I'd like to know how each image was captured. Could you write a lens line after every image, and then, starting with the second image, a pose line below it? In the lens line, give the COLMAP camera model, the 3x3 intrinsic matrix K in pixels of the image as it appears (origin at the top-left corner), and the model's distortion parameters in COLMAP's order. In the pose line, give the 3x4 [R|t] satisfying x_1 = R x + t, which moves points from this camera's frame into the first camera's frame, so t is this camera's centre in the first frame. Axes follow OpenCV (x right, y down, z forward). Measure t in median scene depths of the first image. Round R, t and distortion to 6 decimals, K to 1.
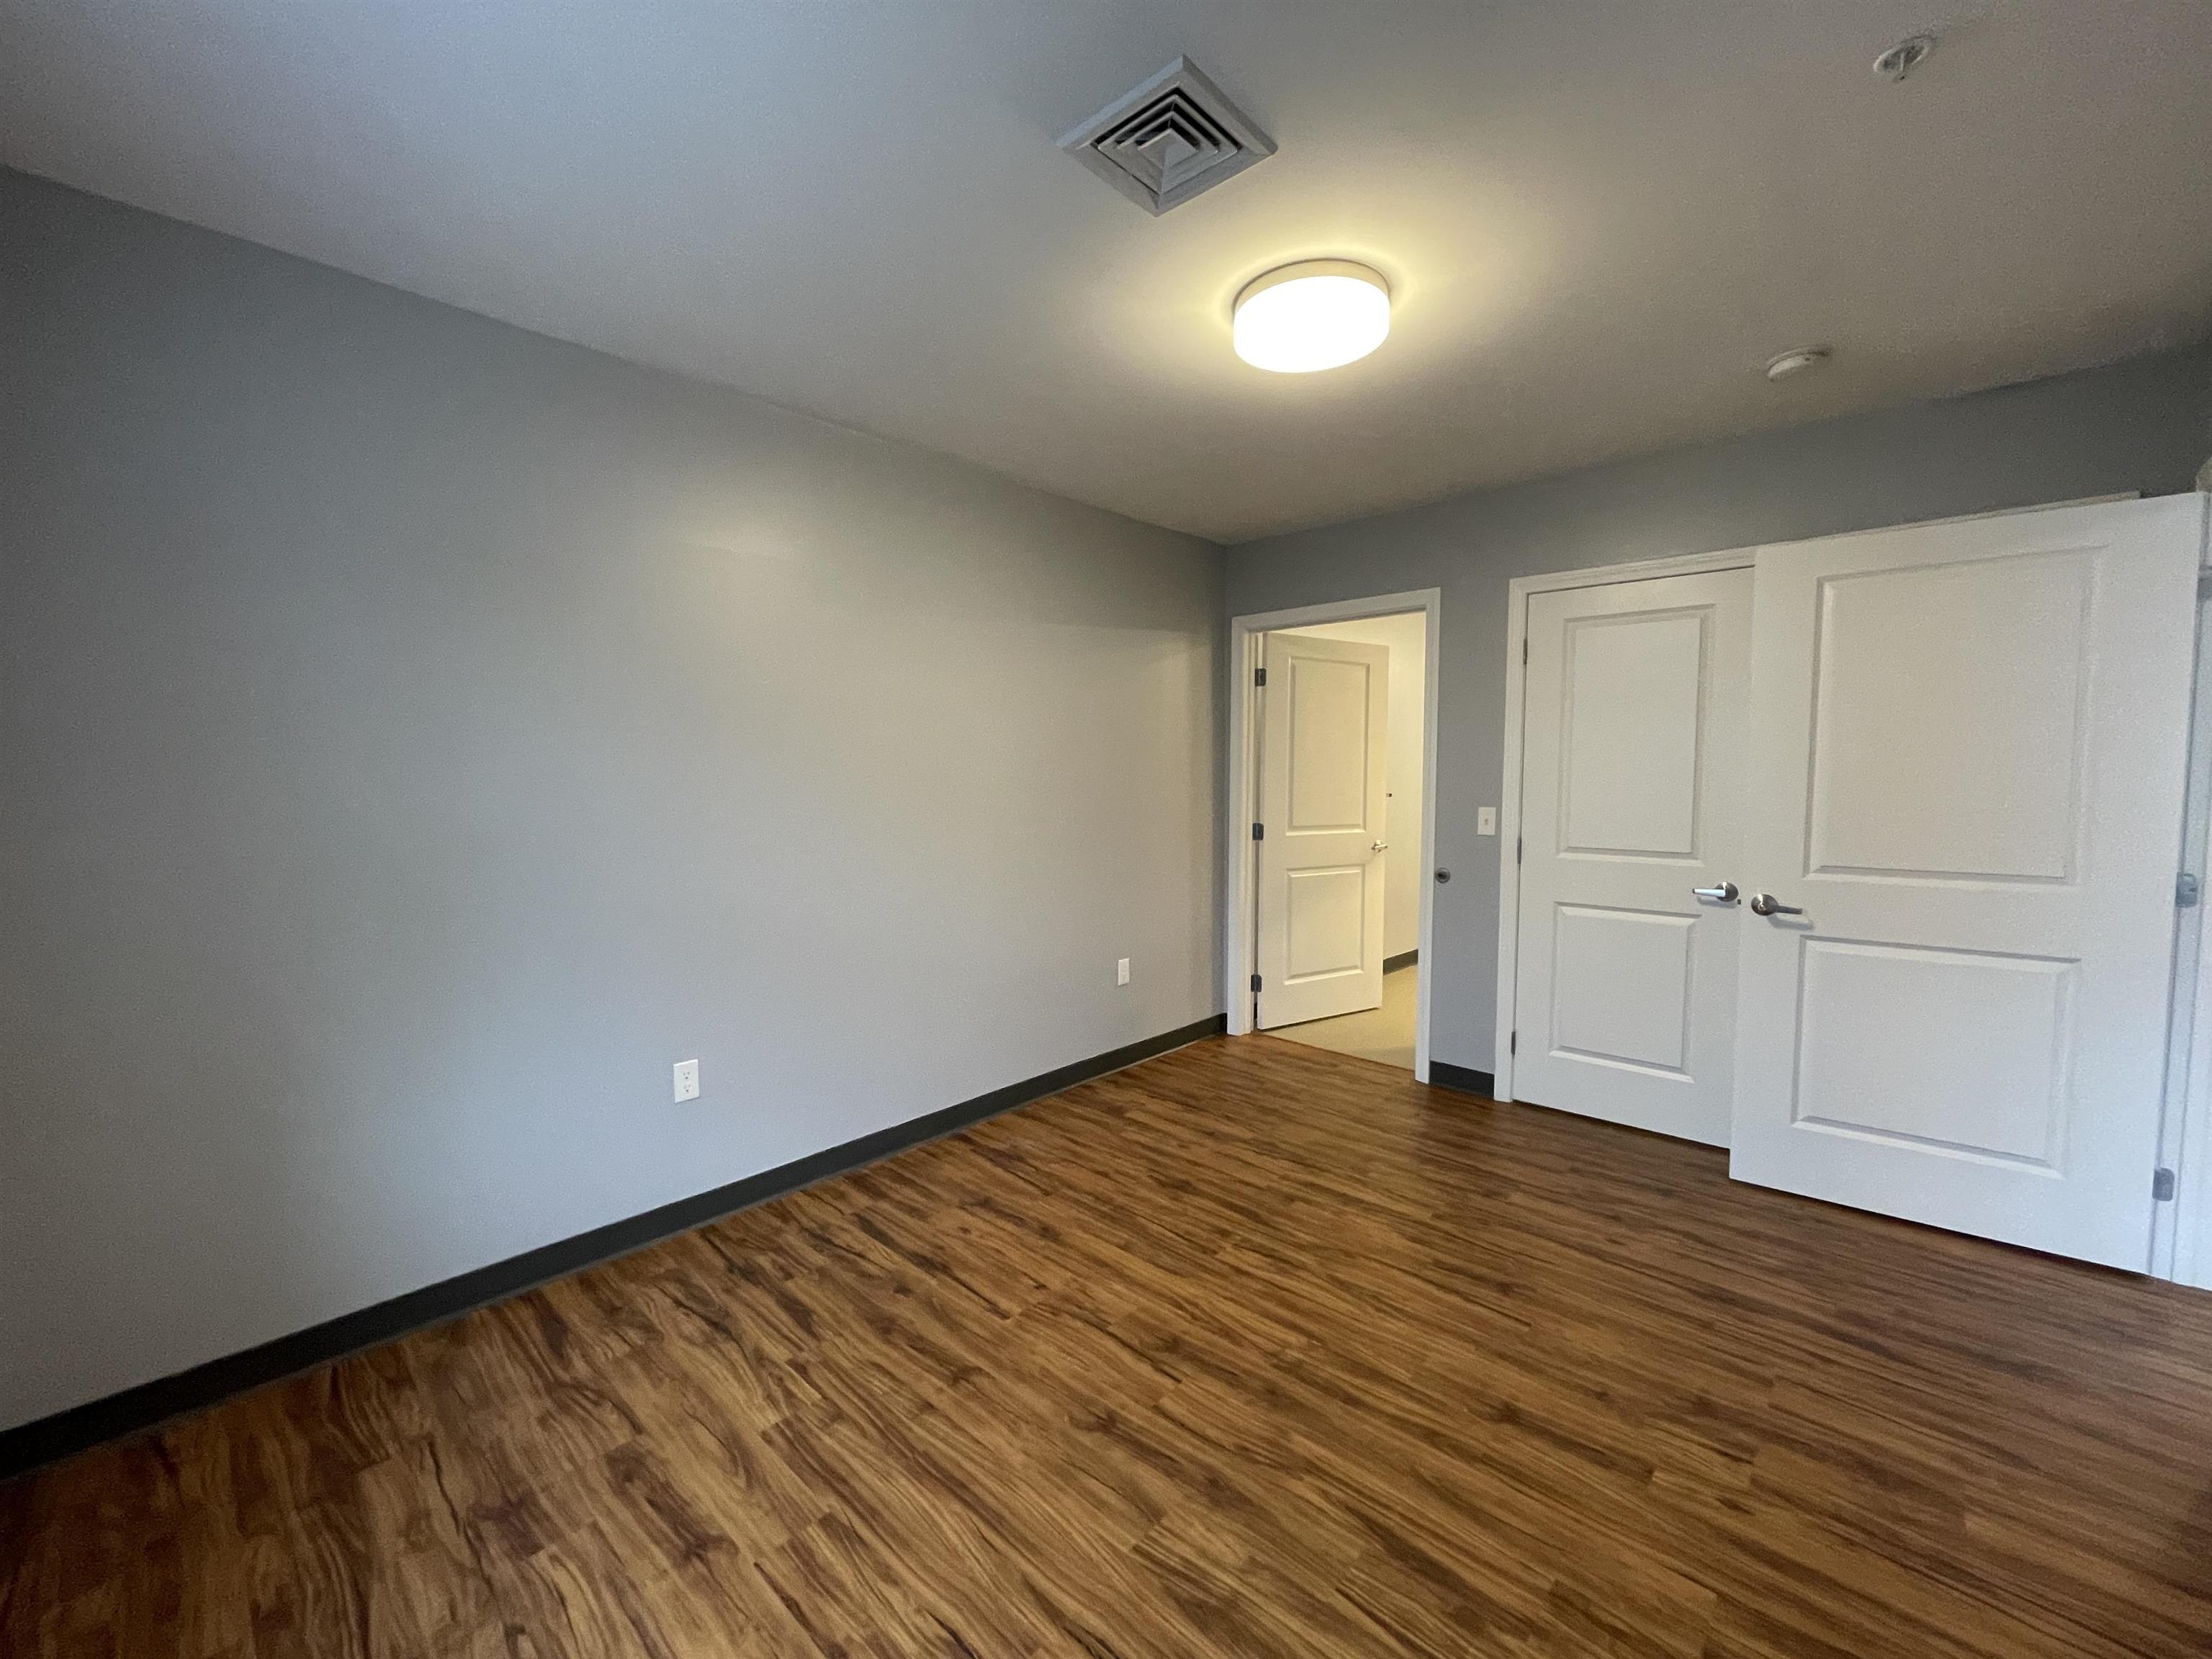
lens RADIAL K [[896.9, 0, 1094.3], [0, 896.9, 833.9], [0, 0, 1]] dist [-0.003067, 0.001000]
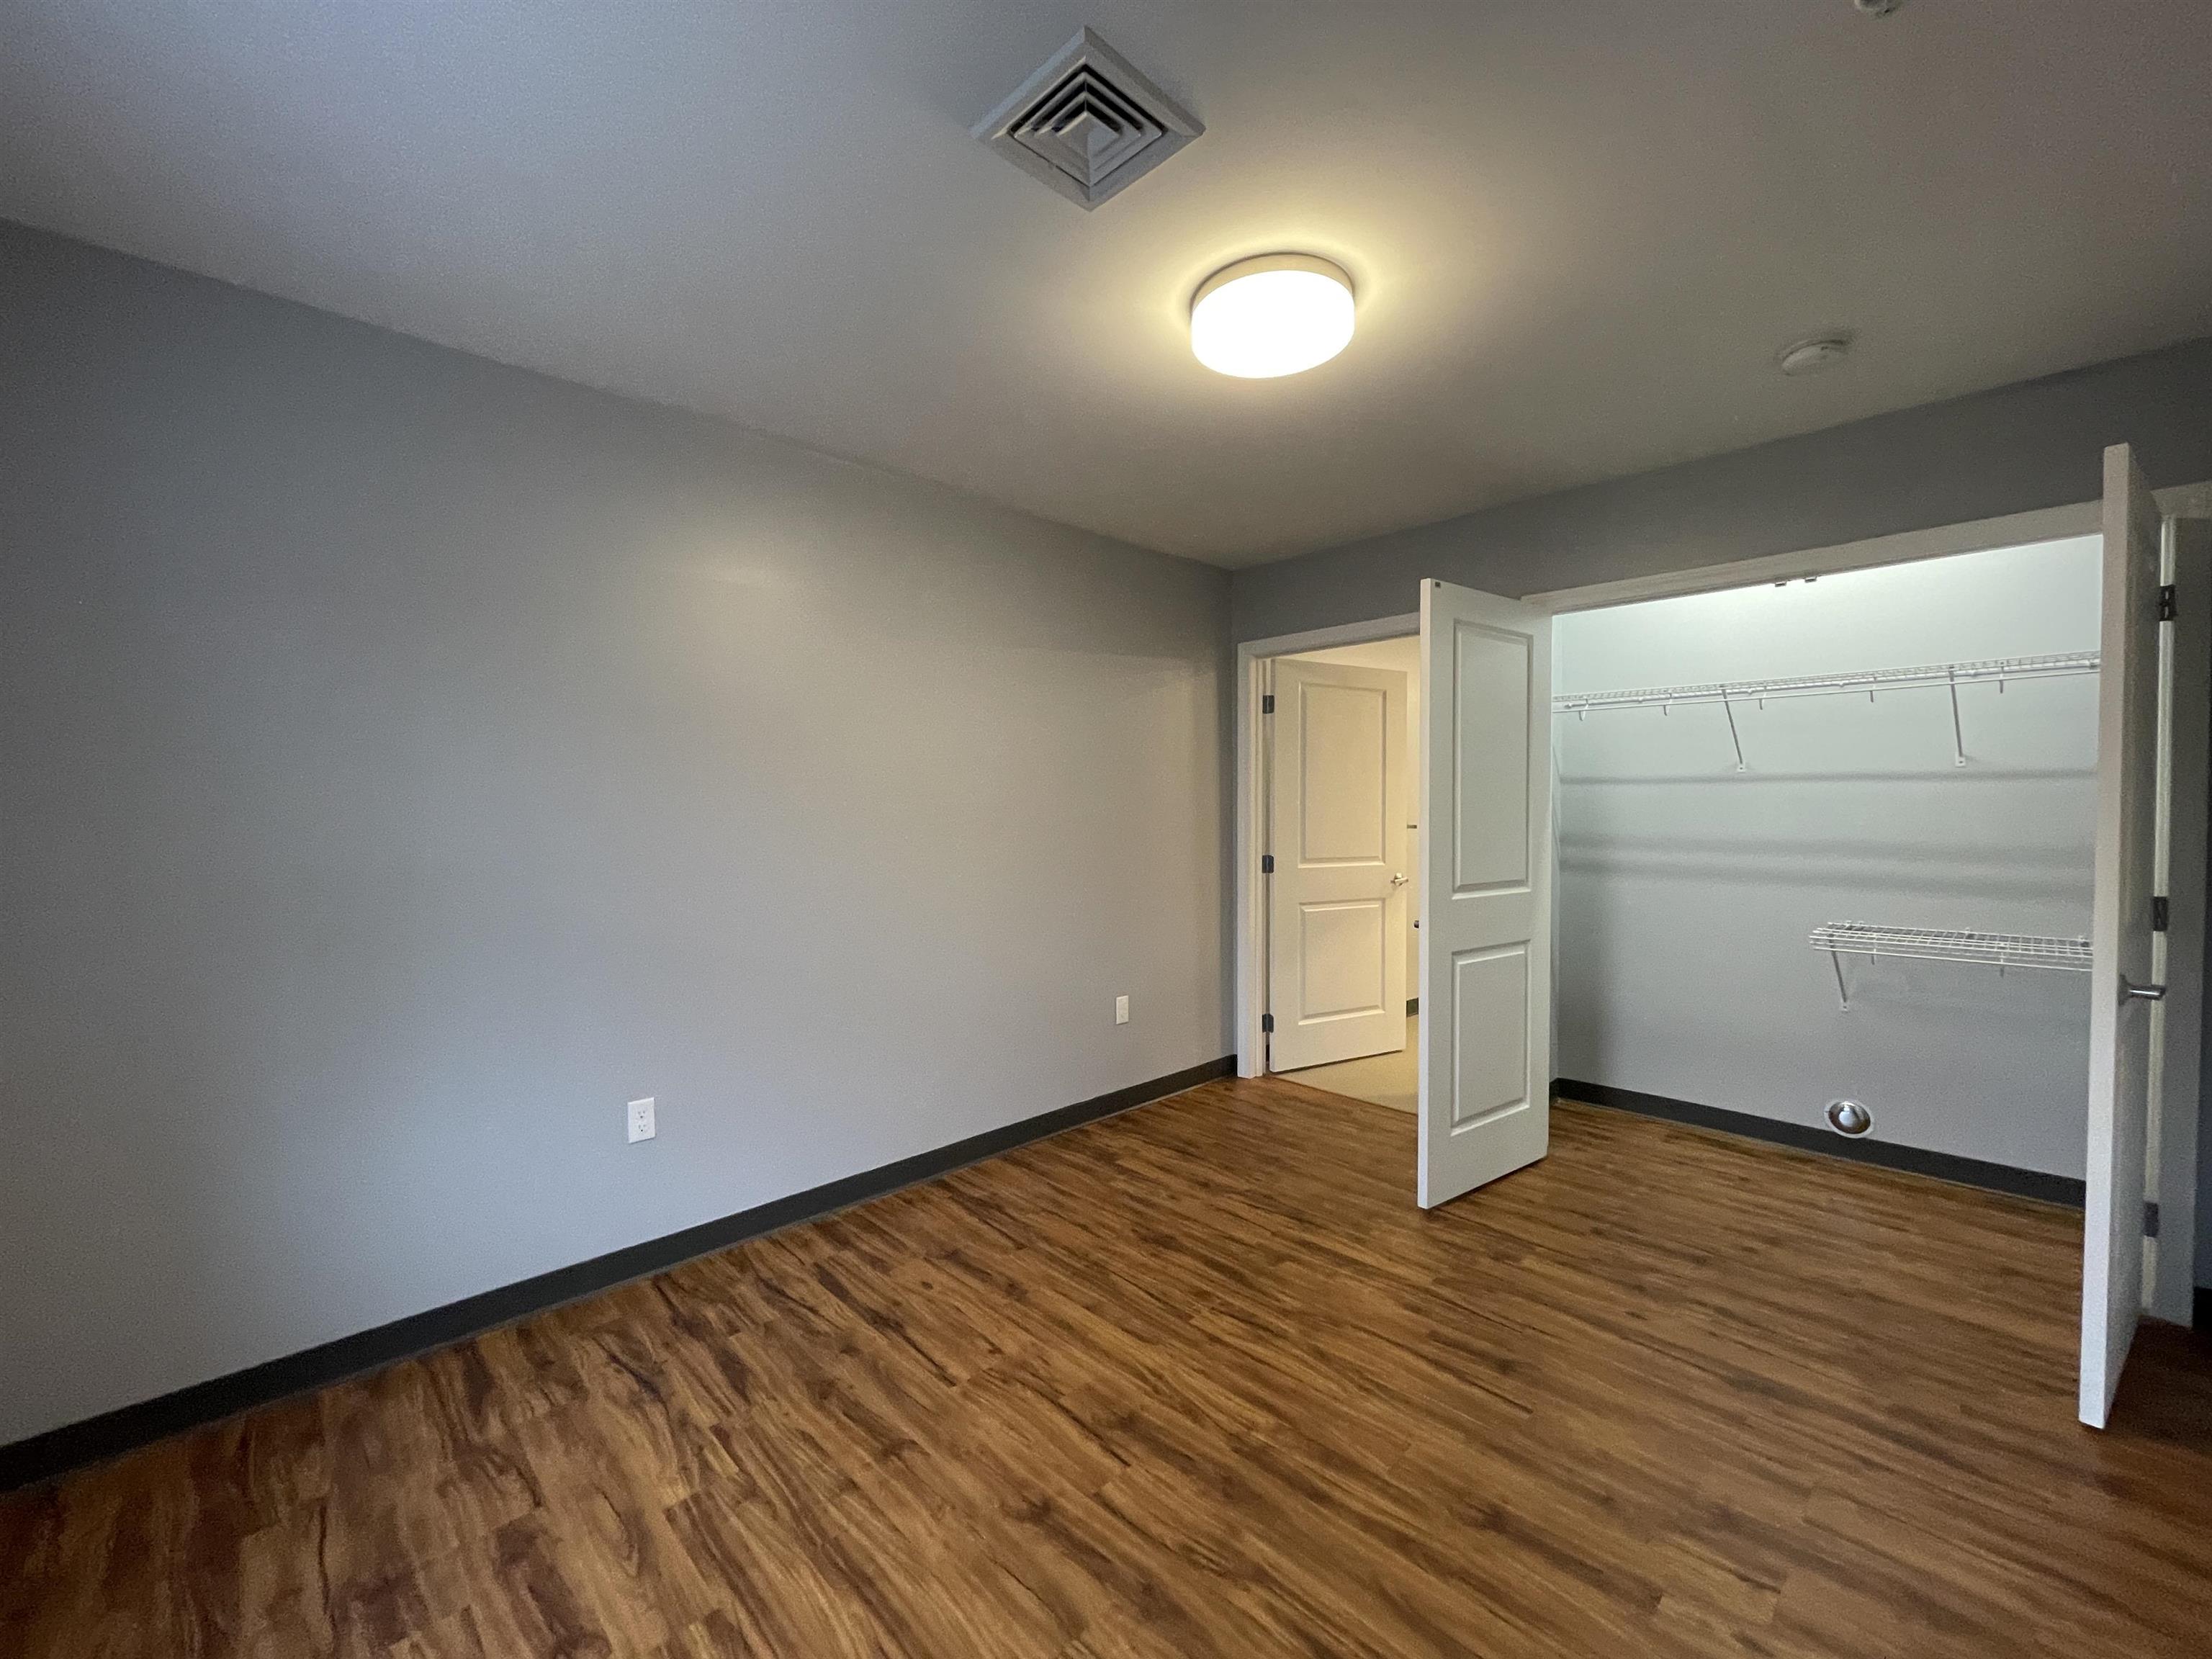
lens RADIAL K [[896.9, 0, 1096.8], [0, 896.9, 833.3], [0, 0, 1]] dist [-0.003067, 0.001000]
pose [[0.998729, -0.001078, -0.050394, 0.101115], [-0.000996, 0.999154, -0.041112, 0.008722], [0.050396, 0.041110, 0.997883, 0.063002]]
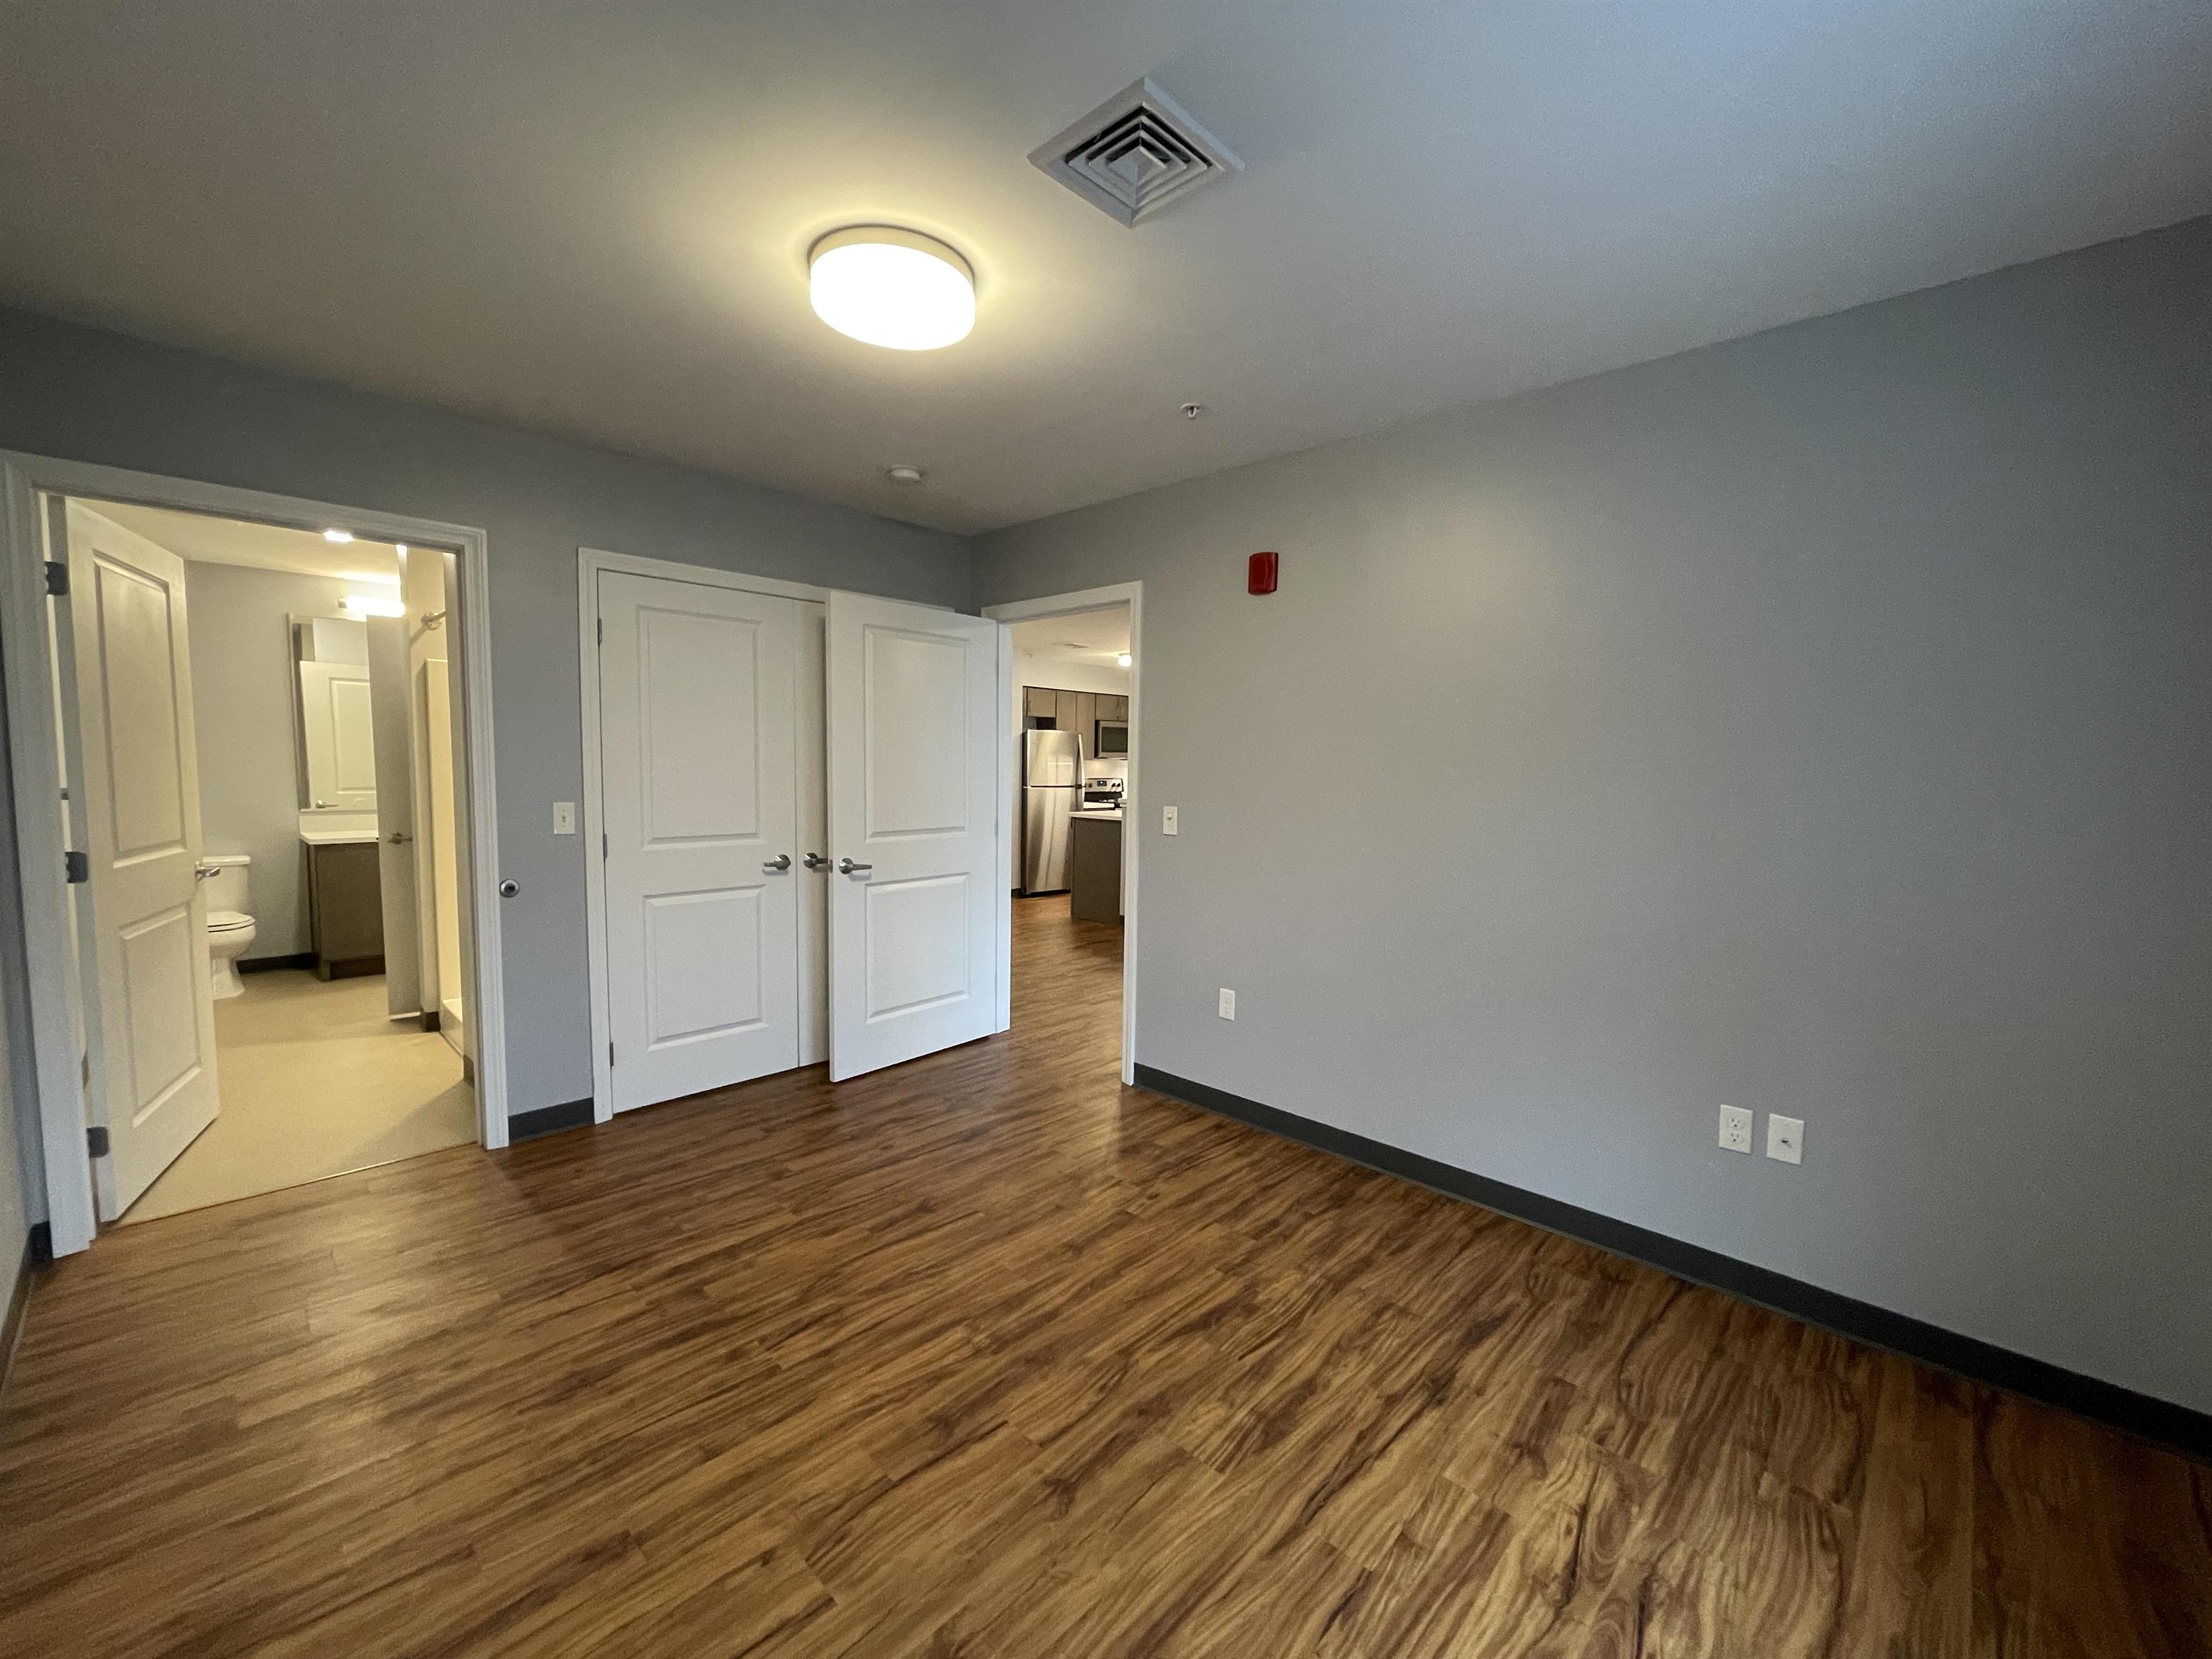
lens RADIAL K [[896.9, 0, 1106.5], [0, 896.9, 830.5], [0, 0, 1]] dist [-0.003067, 0.001000]
pose [[0.019107, -0.076574, 0.996881, -0.732269], [0.054446, 0.995663, 0.075437, -0.067699], [-0.998334, 0.052835, 0.023193, 0.774934]]
